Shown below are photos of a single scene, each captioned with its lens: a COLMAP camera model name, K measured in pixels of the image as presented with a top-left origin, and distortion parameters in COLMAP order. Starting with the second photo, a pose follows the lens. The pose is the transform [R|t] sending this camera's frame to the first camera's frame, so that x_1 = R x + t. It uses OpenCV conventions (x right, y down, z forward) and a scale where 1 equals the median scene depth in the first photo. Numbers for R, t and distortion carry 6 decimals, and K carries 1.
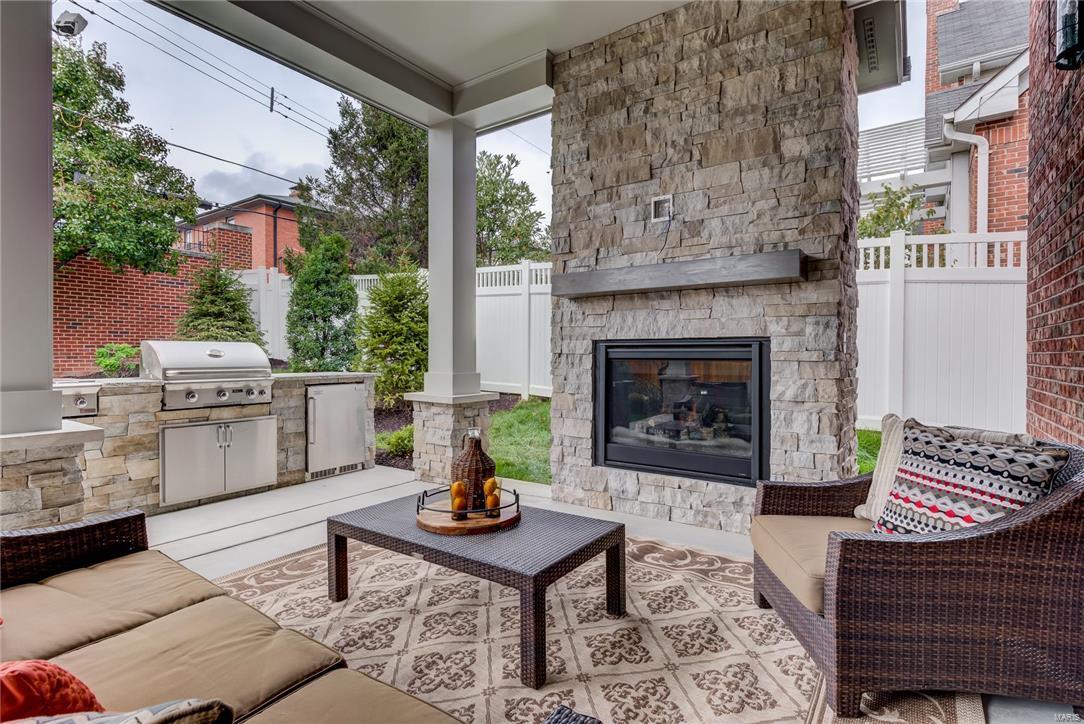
lens RADIAL K [[542.4, 0, 522.7], [0, 542.4, 353.3], [0, 0, 1]] dist [0.010829, -0.001835]
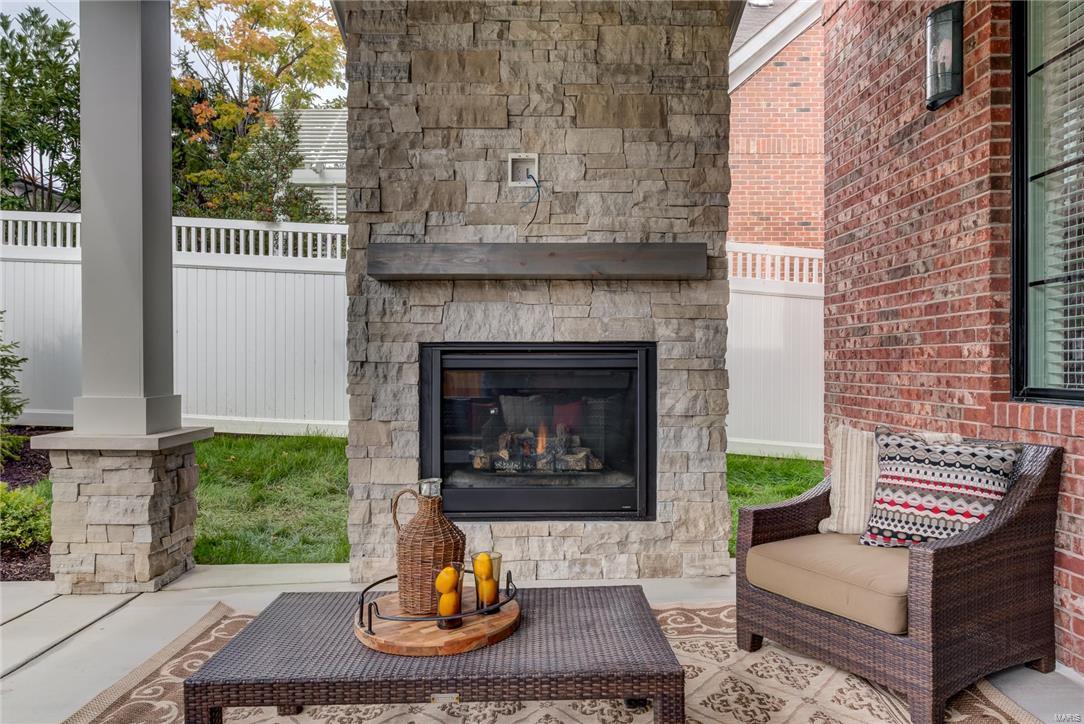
lens RADIAL K [[737.8, 0, 546.1], [0, 737.8, 364.5], [0, 0, 1]] dist [-0.006870, 0.010068]
pose [[0.797835, -0.003894, 0.602863, -0.365997], [0.001569, 0.999989, 0.004383, 0.000051], [-0.602873, -0.002551, 0.797833, 0.173688]]
